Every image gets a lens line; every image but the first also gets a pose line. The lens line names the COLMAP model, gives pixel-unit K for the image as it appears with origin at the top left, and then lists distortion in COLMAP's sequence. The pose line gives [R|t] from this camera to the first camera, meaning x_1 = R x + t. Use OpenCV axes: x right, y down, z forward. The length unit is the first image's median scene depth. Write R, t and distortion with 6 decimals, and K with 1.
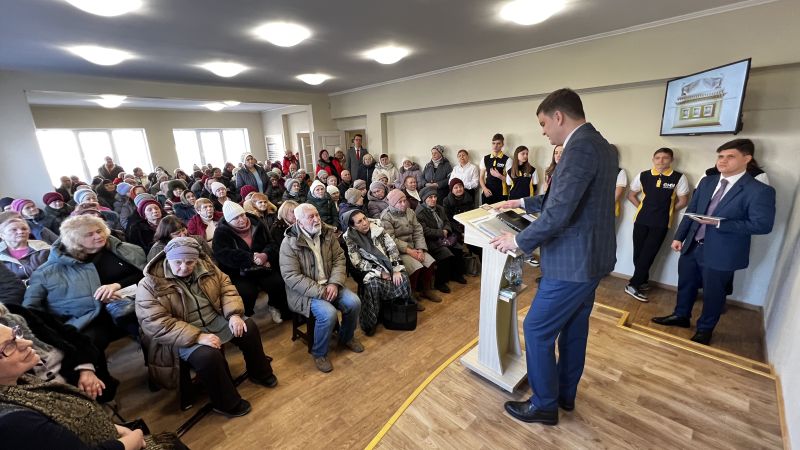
lens RADIAL K [[320.9, 0, 400.0], [0, 320.9, 225.0], [0, 0, 1]] dist [-0.006609, 0.000155]
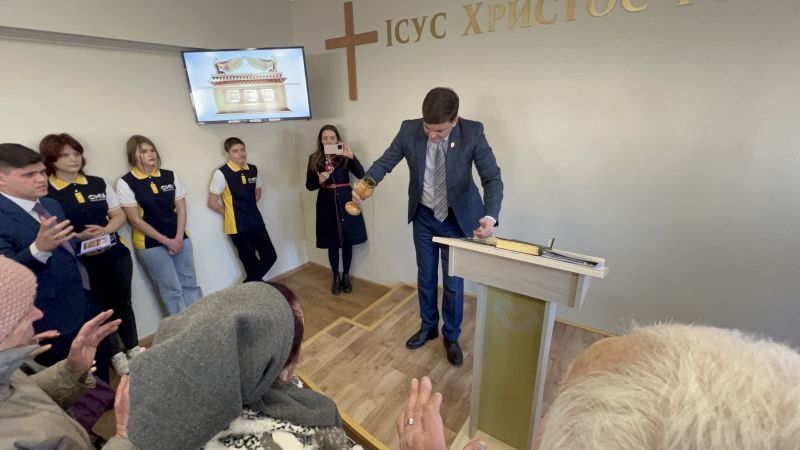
lens RADIAL K [[344.5, 0, 399.8], [0, 344.5, 226.6], [0, 0, 1]] dist [-0.013841, -0.000027]
pose [[-0.204797, -0.284418, 0.936571, -0.127220], [0.282157, 0.899079, 0.334731, -0.193141], [-0.937254, 0.332812, -0.103878, 0.701479]]
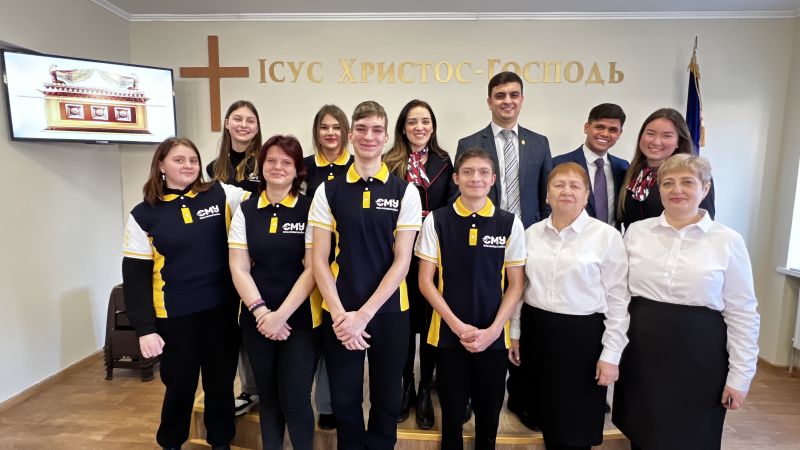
lens RADIAL K [[422.1, 0, 395.2], [0, 422.1, 225.2], [0, 0, 1]] dist [-0.002828, 0.000045]
pose [[-0.673935, -0.068909, 0.735570, -0.236692], [0.198214, 0.942272, 0.269879, -0.198374], [-0.711704, 0.327681, -0.621371, 1.016889]]
